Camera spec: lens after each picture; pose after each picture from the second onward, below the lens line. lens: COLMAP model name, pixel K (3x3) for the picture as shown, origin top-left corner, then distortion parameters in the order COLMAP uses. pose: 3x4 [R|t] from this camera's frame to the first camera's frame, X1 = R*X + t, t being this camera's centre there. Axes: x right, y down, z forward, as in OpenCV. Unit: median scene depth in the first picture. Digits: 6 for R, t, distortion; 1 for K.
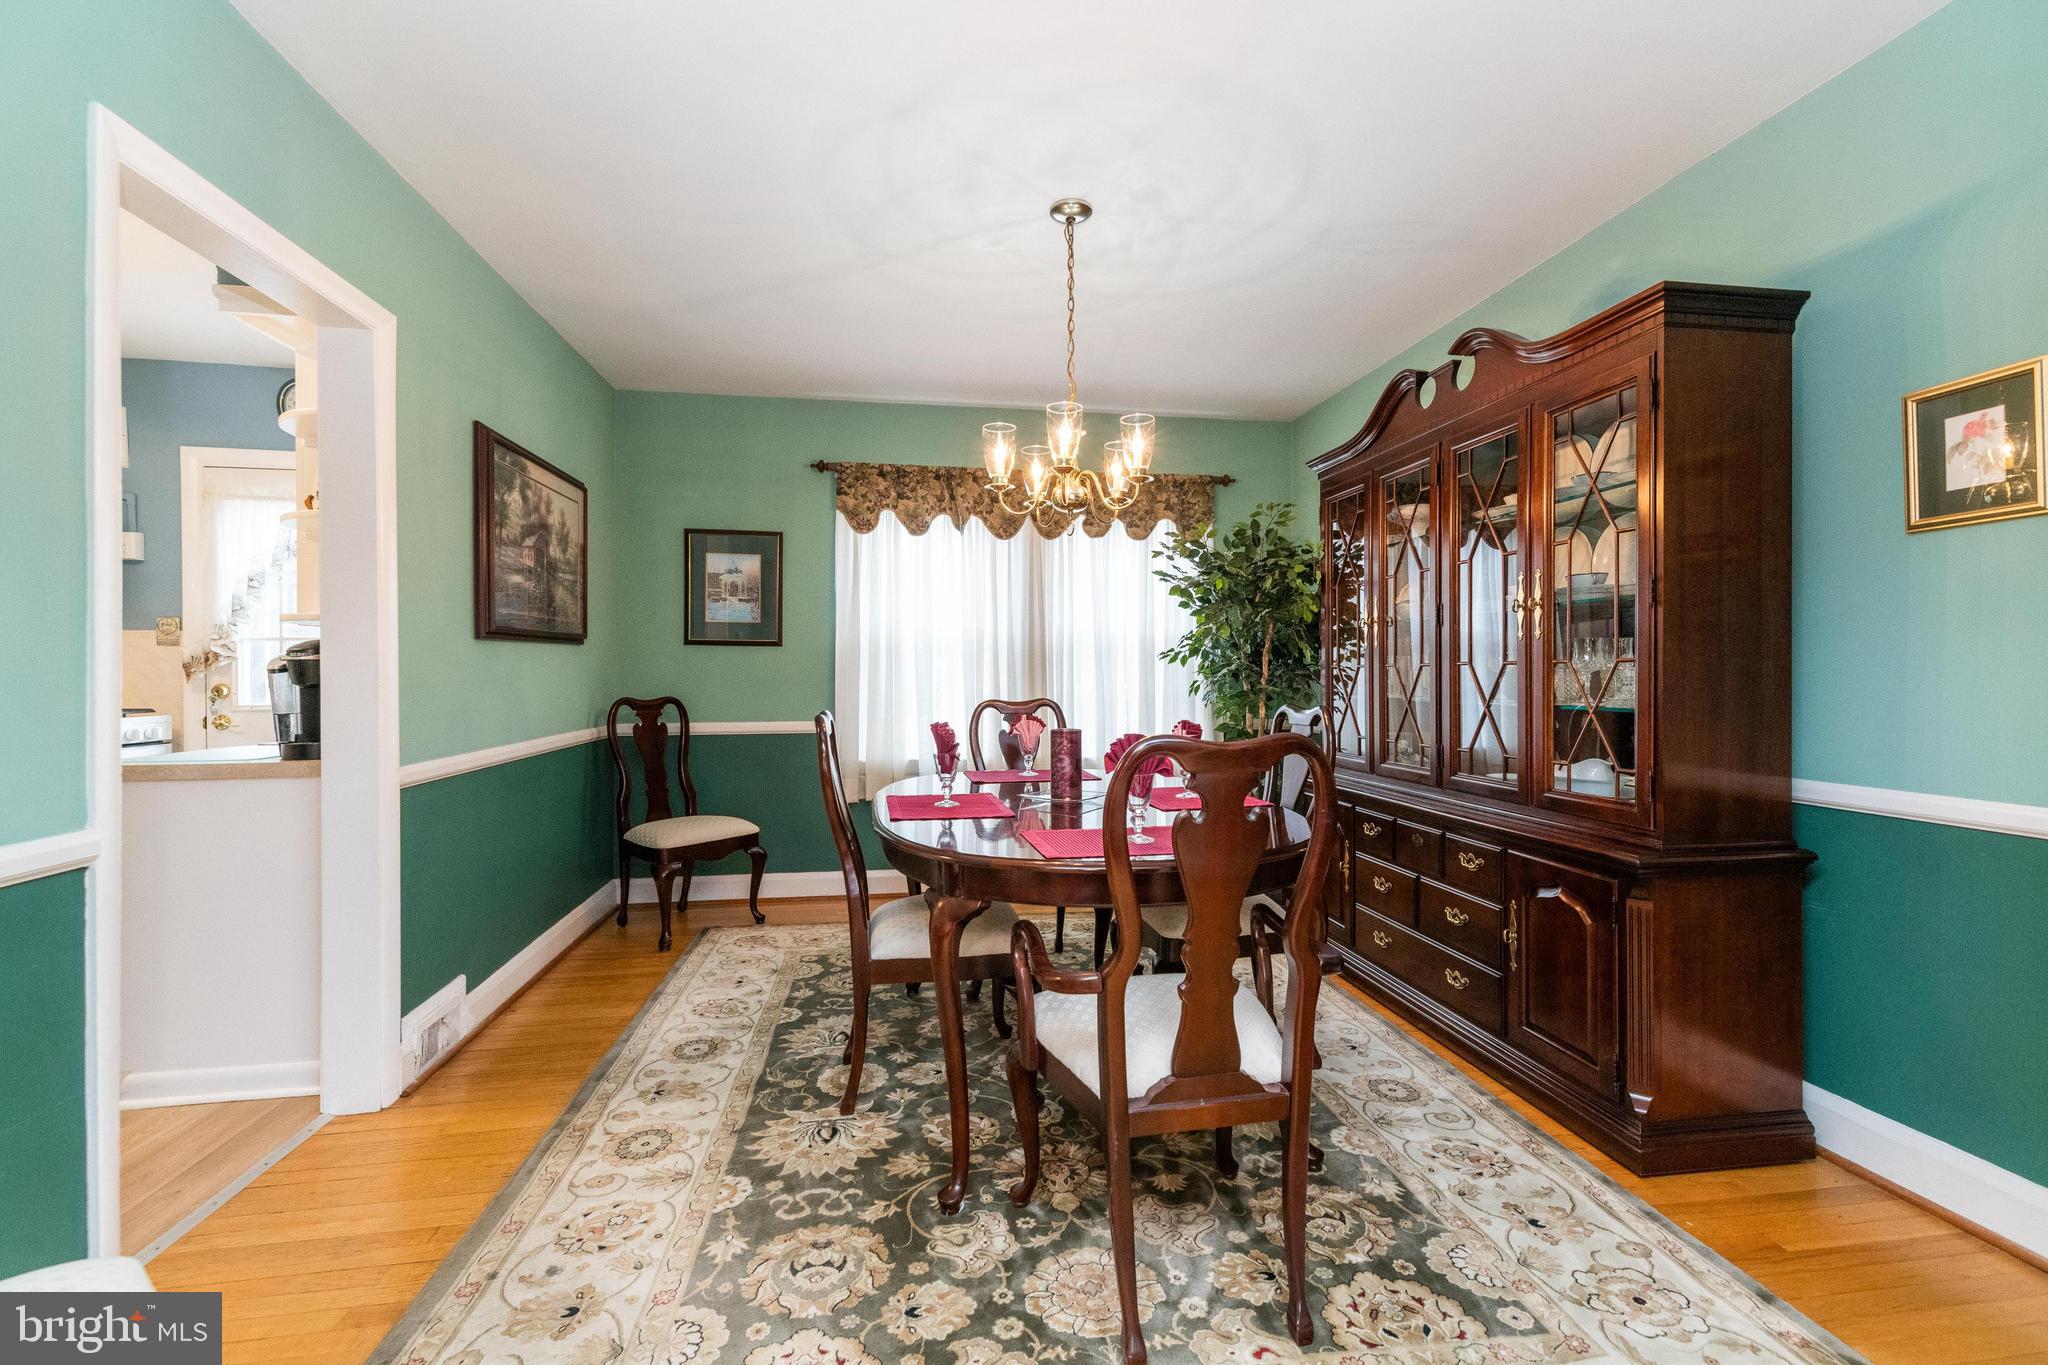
lens RADIAL K [[892.9, 0, 1045.3], [0, 892.9, 678.2], [0, 0, 1]] dist [-0.004604, -0.001201]
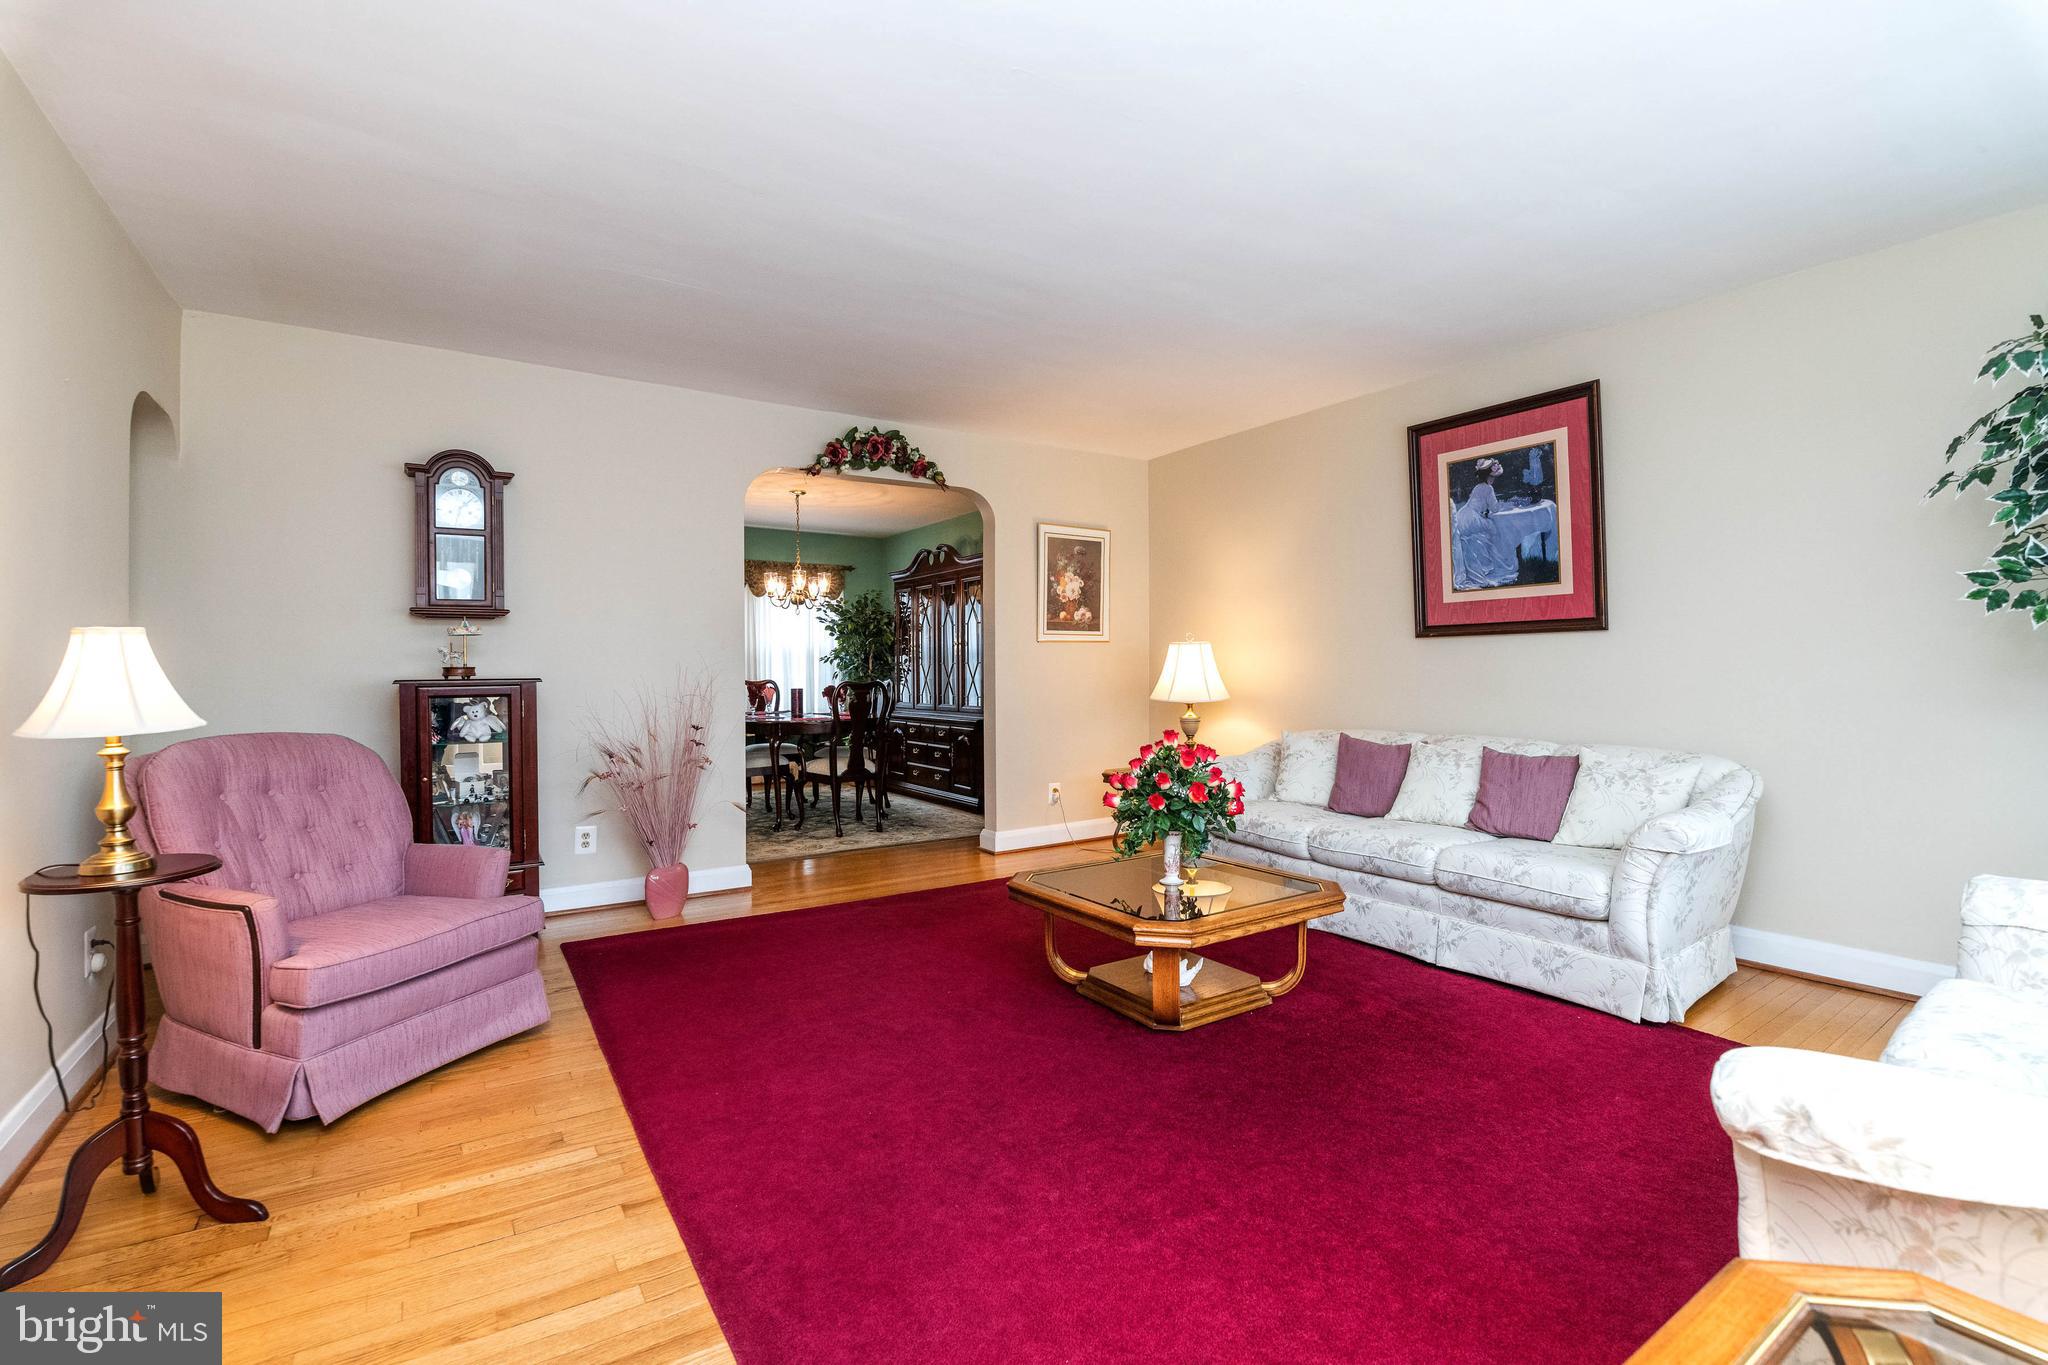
lens RADIAL K [[892.9, 0, 1017.6], [0, 892.9, 673.8], [0, 0, 1]] dist [-0.004604, -0.001201]
pose [[0.919502, -0.004087, 0.393063, -0.260218], [0.003484, 0.999991, 0.002247, 0.005317], [-0.393069, -0.000697, 0.919509, -1.064949]]
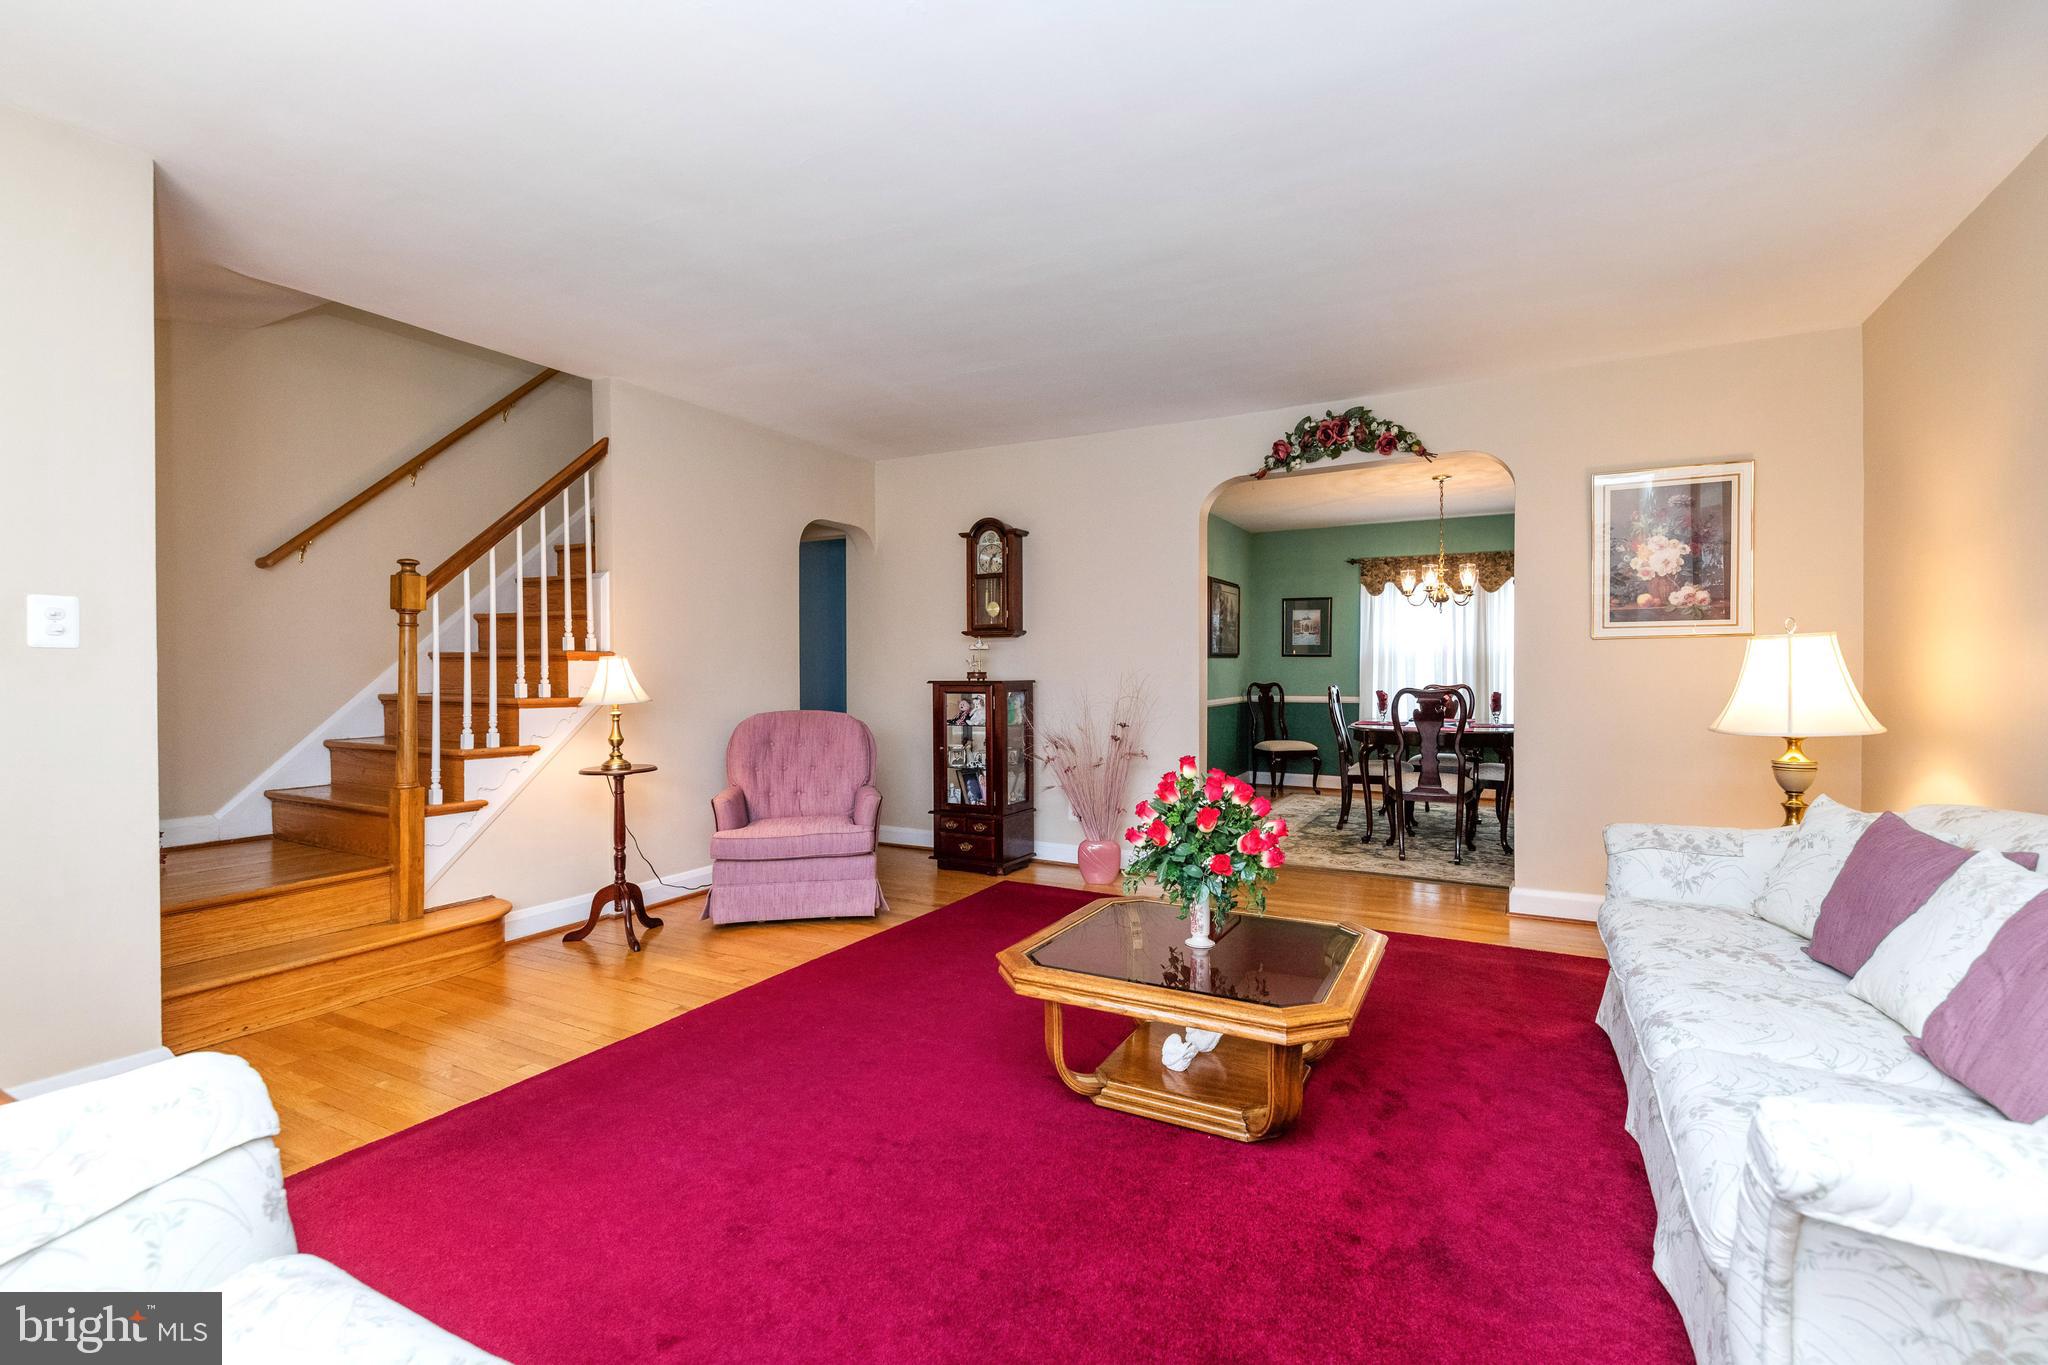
lens RADIAL K [[892.9, 0, 1042.2], [0, 892.9, 679.0], [0, 0, 1]] dist [-0.004604, -0.001201]
pose [[0.793705, 0.007324, -0.608259, 0.410743], [-0.003375, 0.999965, 0.007636, -0.001538], [0.608294, -0.004008, 0.793702, -0.975233]]
